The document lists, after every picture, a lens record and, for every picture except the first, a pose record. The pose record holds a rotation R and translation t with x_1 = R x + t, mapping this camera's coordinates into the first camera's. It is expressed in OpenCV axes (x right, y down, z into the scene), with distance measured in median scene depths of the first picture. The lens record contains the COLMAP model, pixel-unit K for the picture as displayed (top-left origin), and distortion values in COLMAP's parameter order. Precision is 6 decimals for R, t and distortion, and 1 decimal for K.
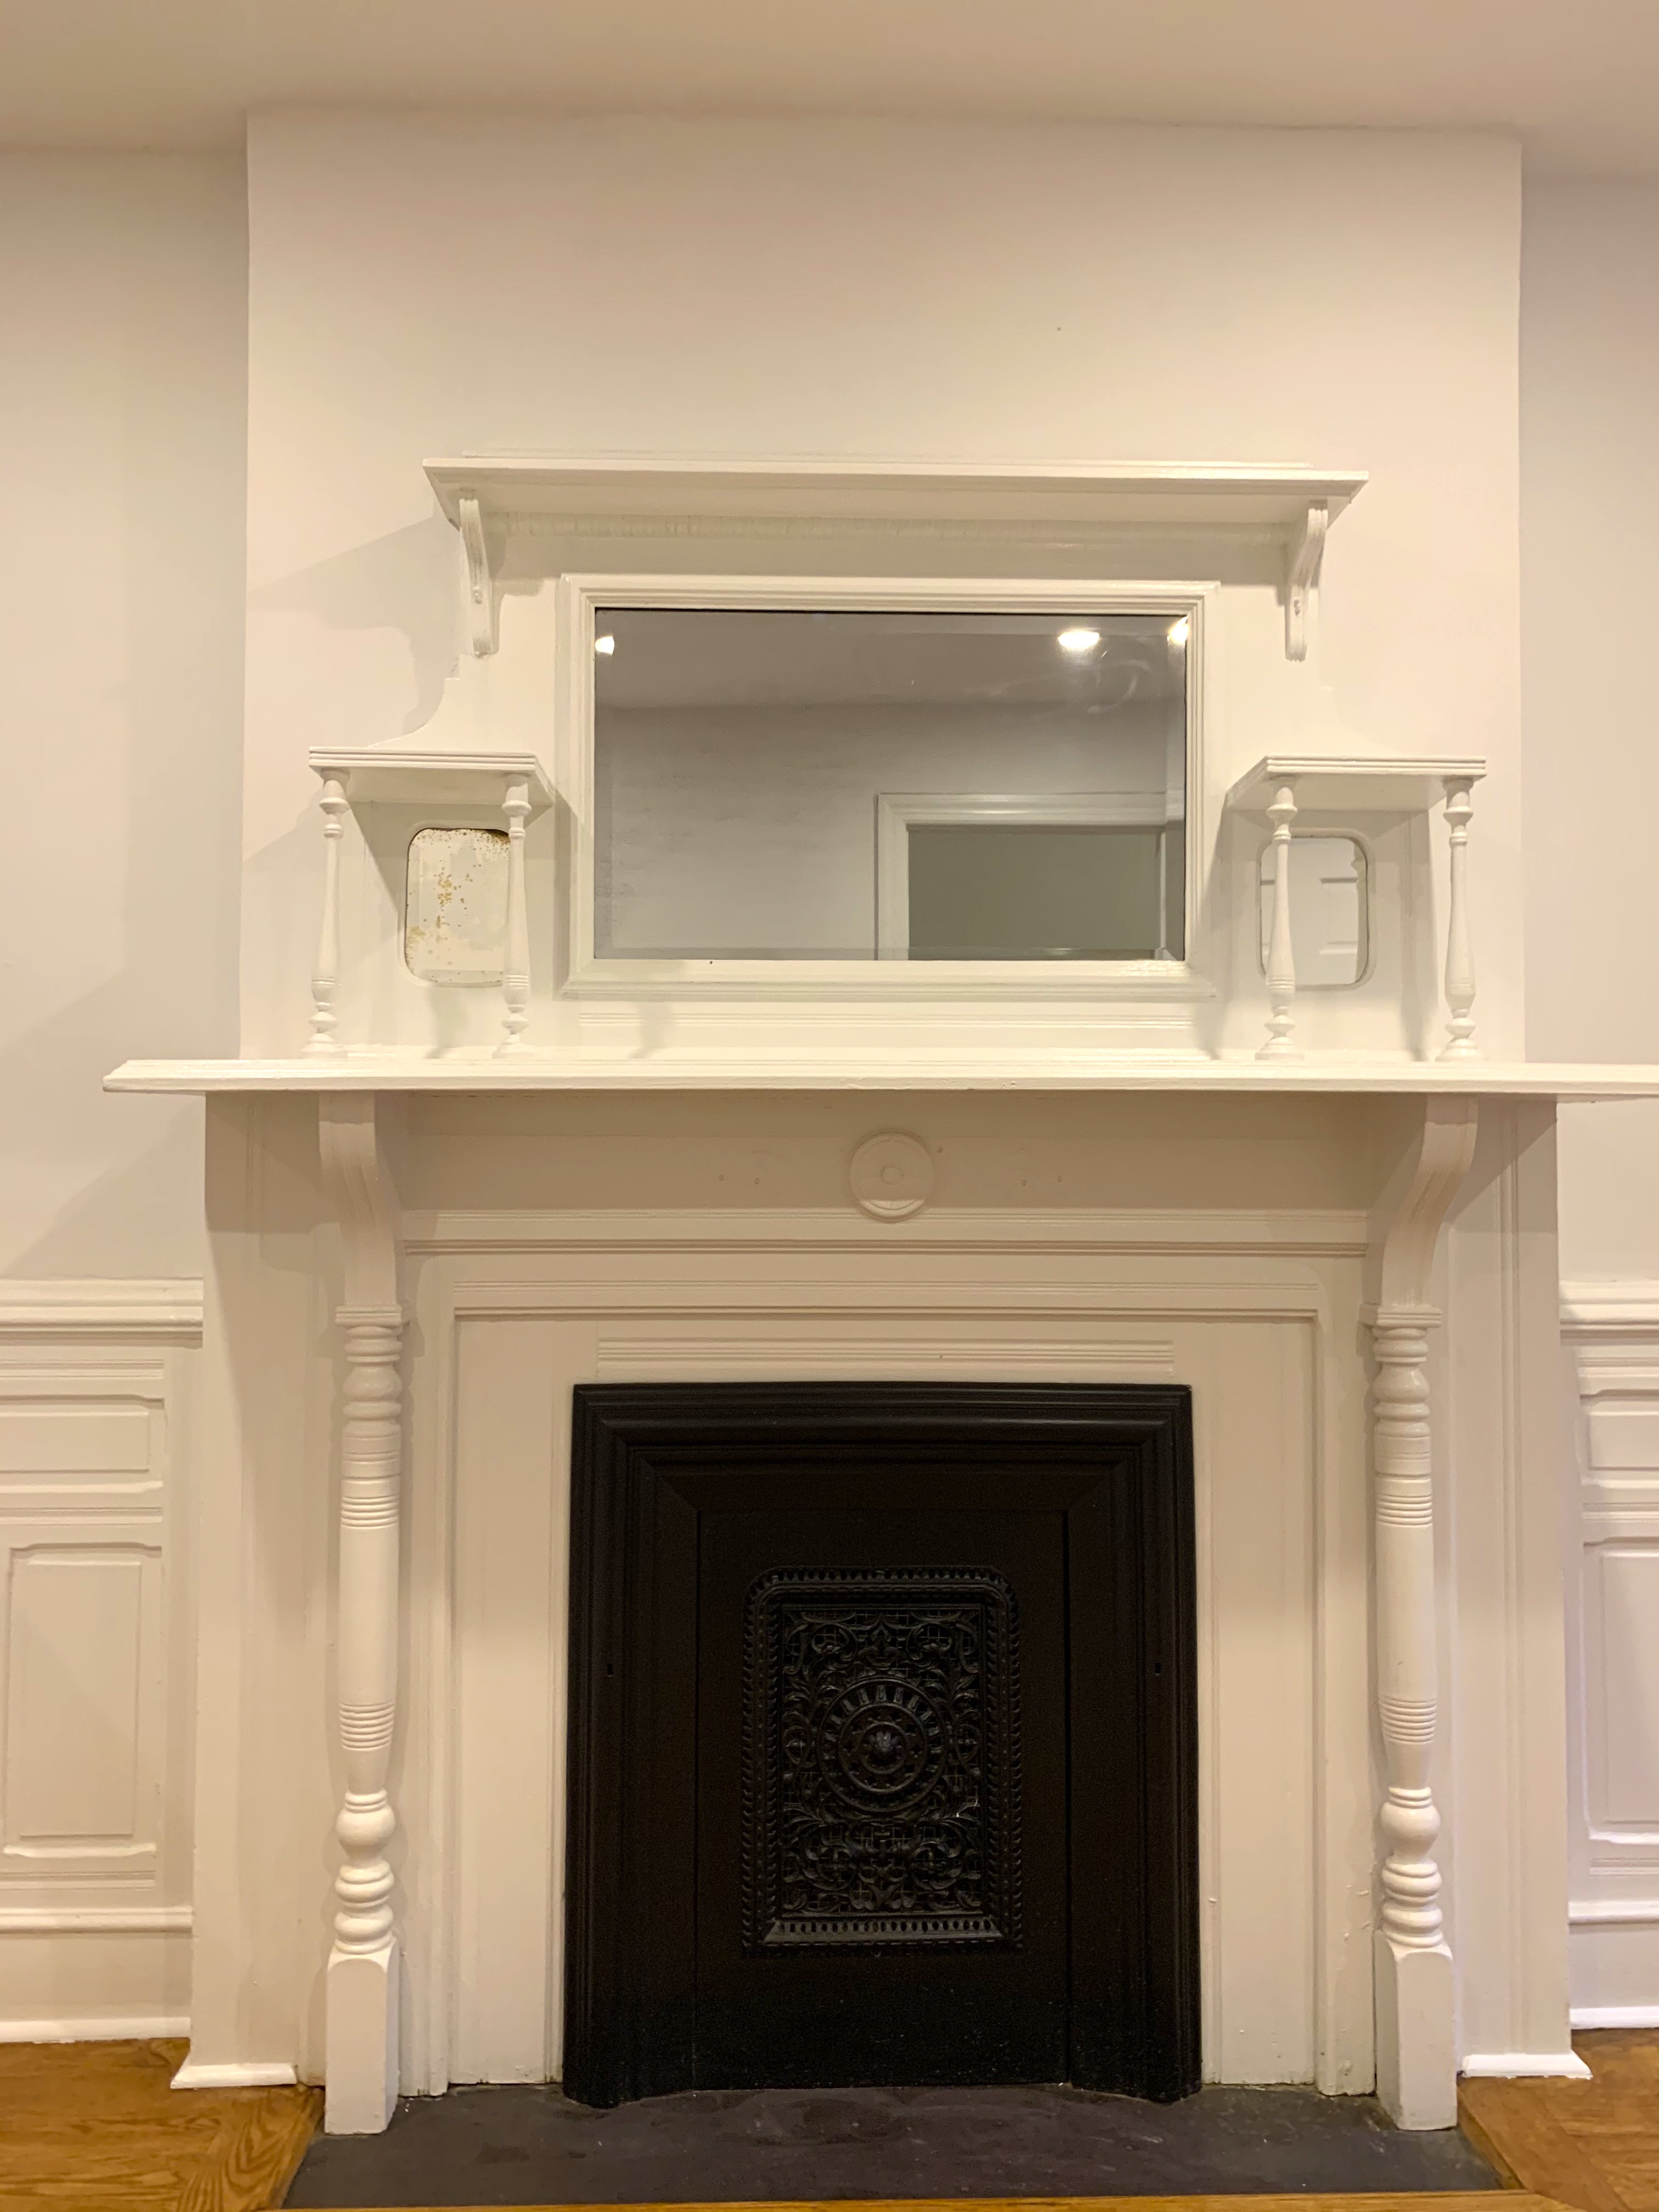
lens RADIAL K [[1716.0, 0, 837.2], [0, 1716.0, 1097.3], [0, 0, 1]] dist [0.032798, -0.025251]
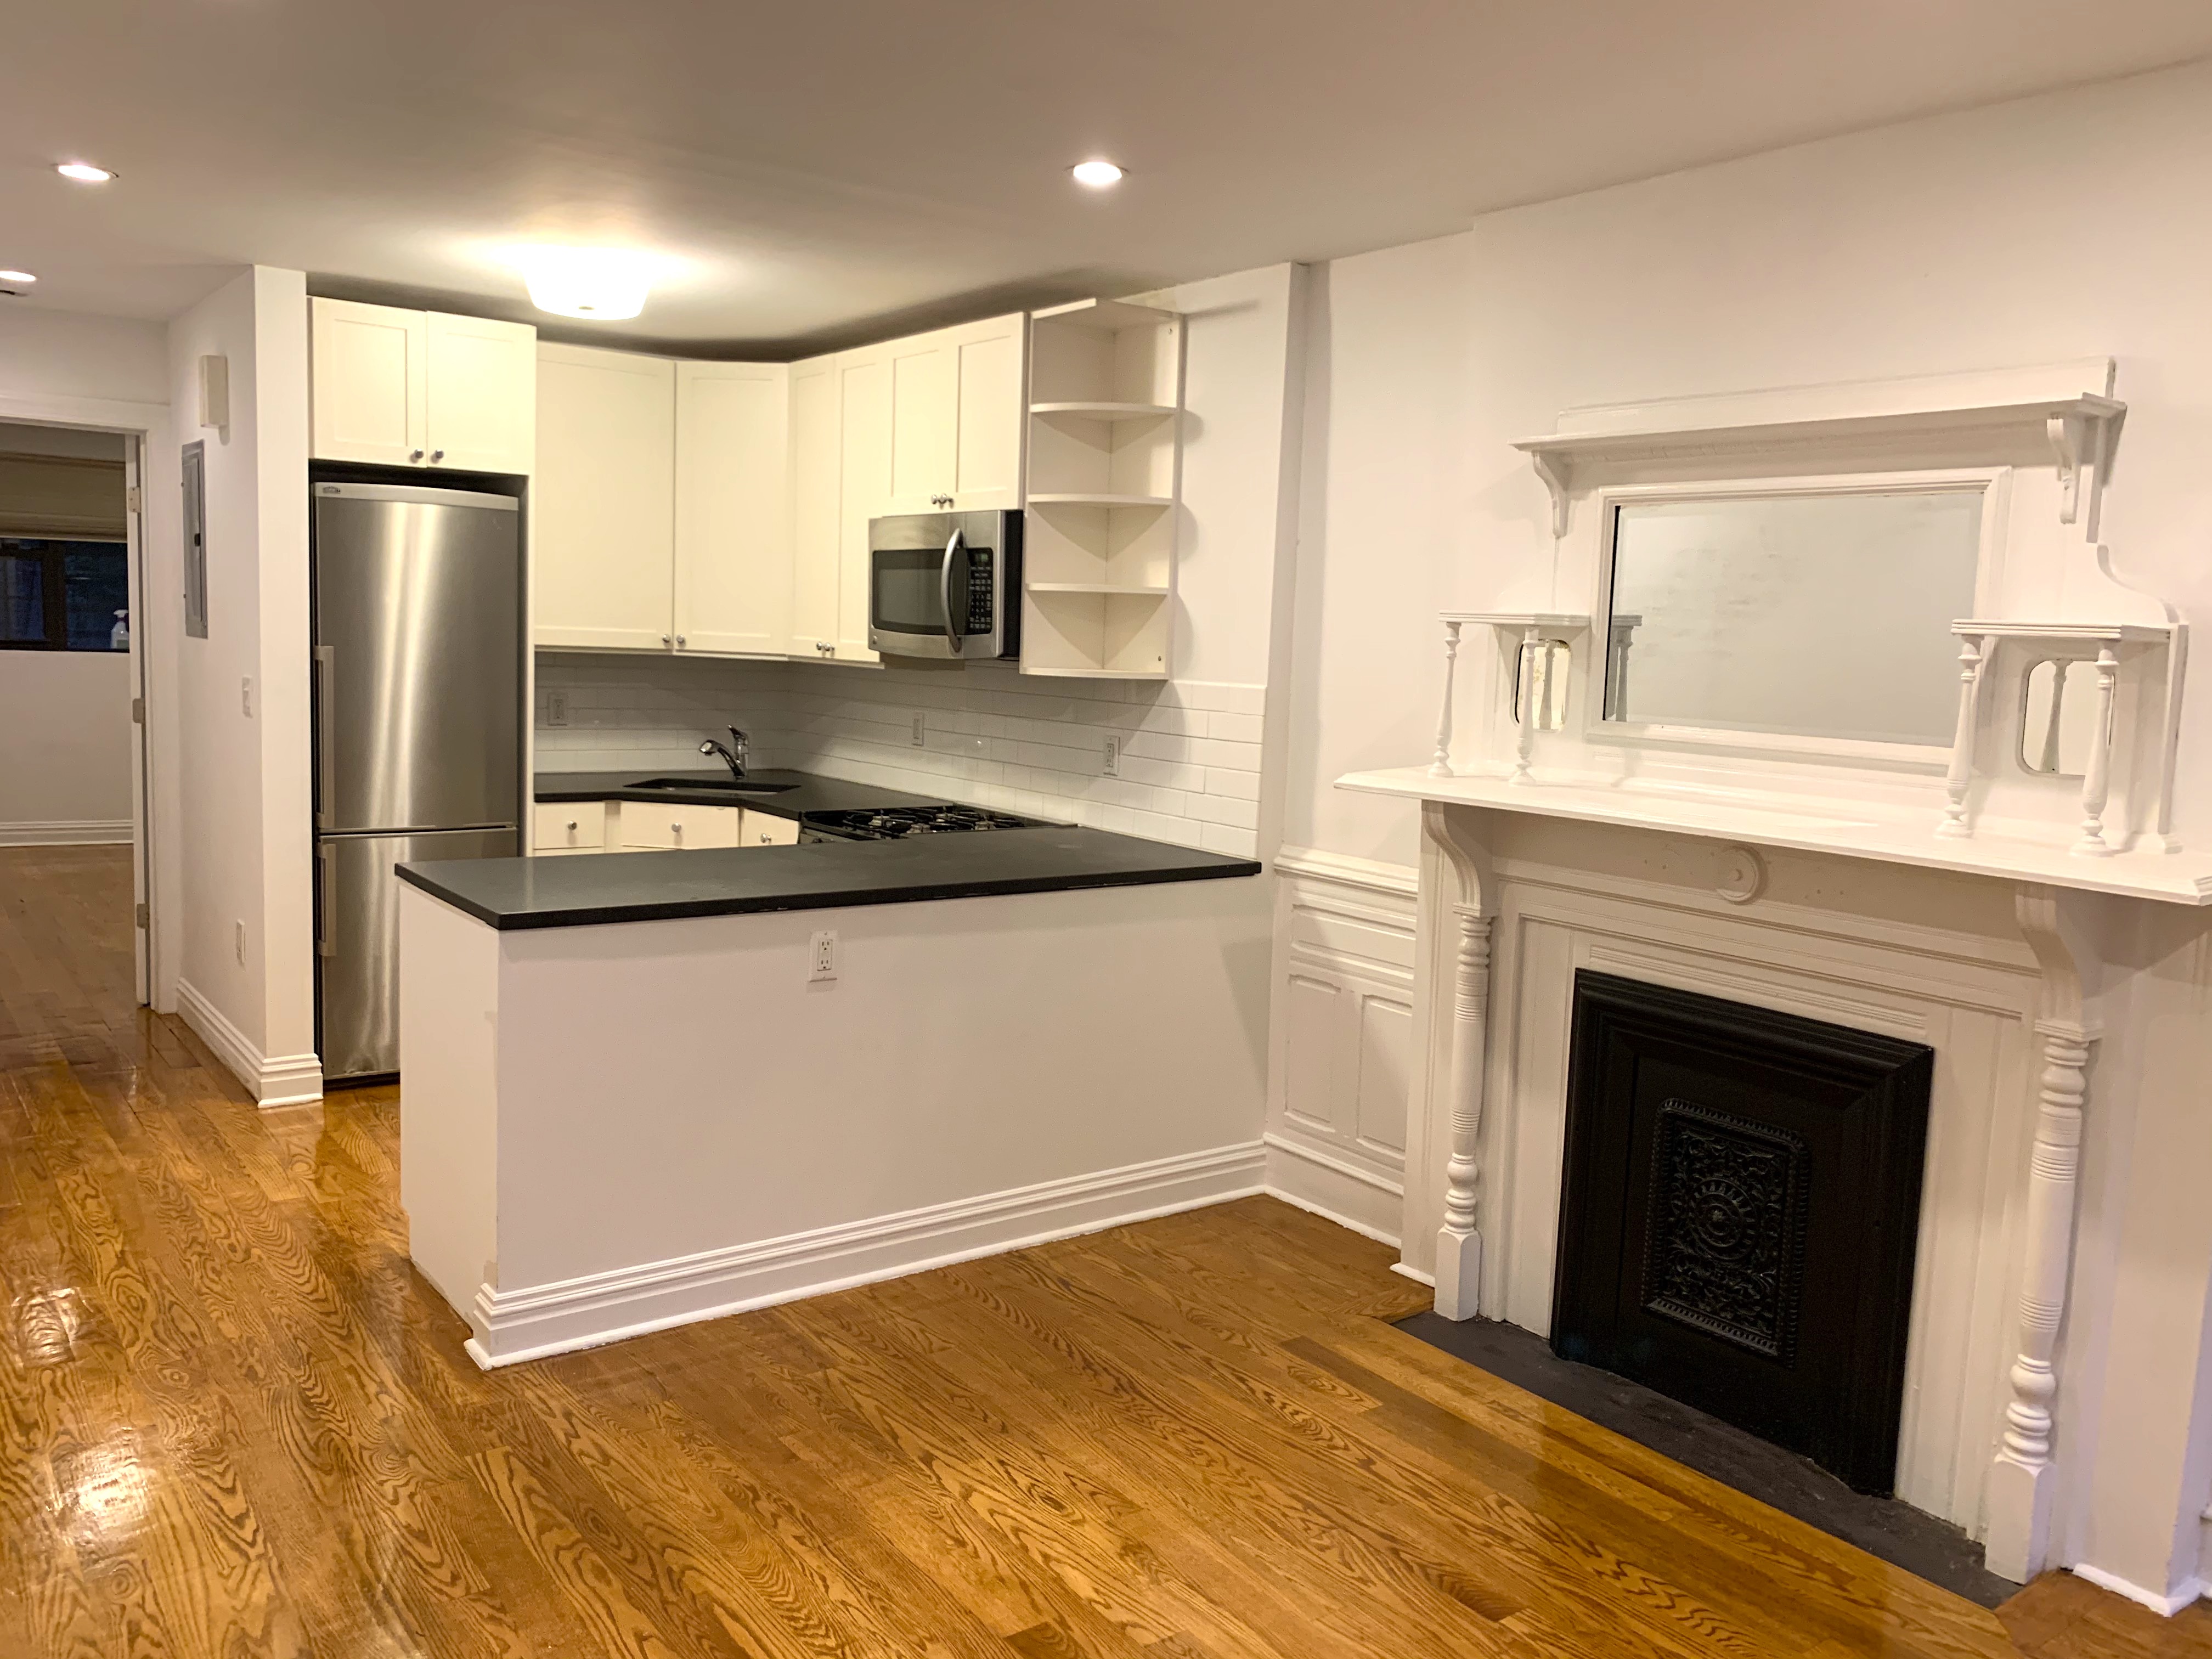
lens RADIAL K [[1716.0, 0, 1083.0], [0, 1716.0, 815.4], [0, 0, 1]] dist [0.032798, -0.025251]
pose [[0.569460, 0.109814, -0.814651, 0.966867], [0.003218, 0.990731, 0.135799, -0.223028], [0.822013, -0.079953, 0.563829, -0.379147]]
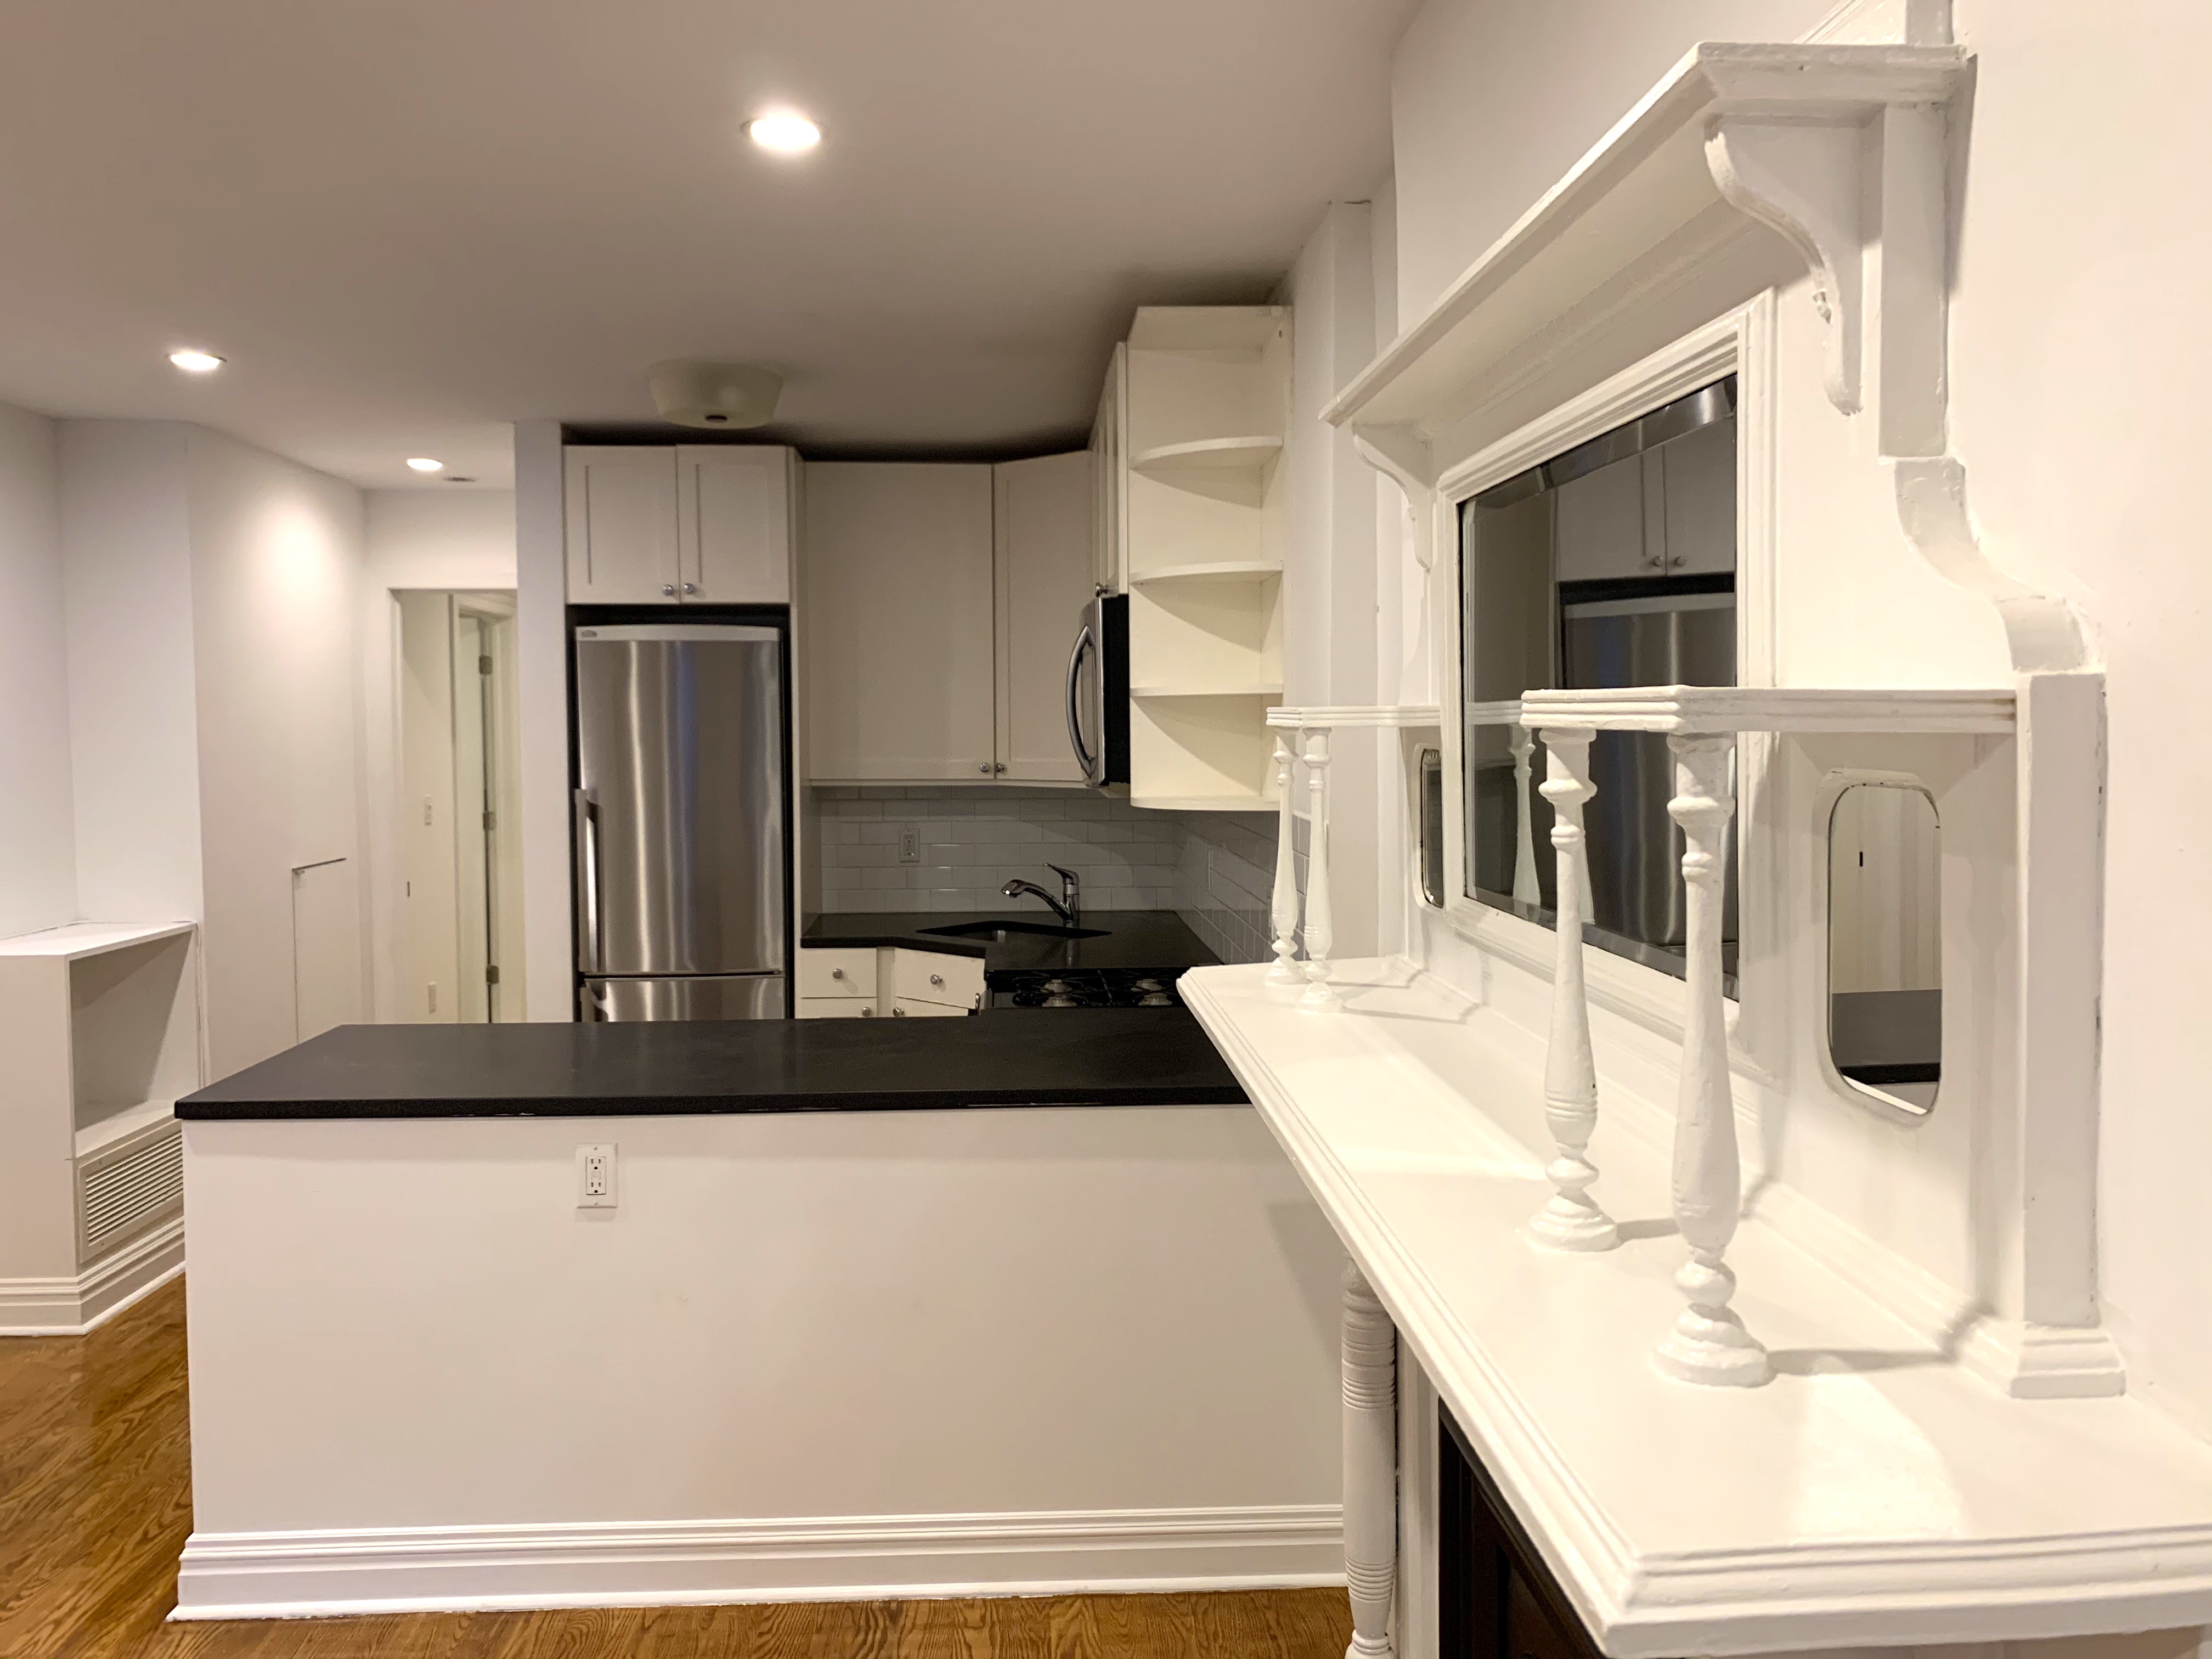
lens RADIAL K [[1716.0, 0, 1104.8], [0, 1716.0, 823.0], [0, 0, 1]] dist [0.032798, -0.025251]
pose [[-0.011932, 0.062081, -0.998000, 0.779820], [0.062456, 0.996168, 0.061221, -0.189830], [0.997976, -0.061600, -0.015763, 0.821644]]
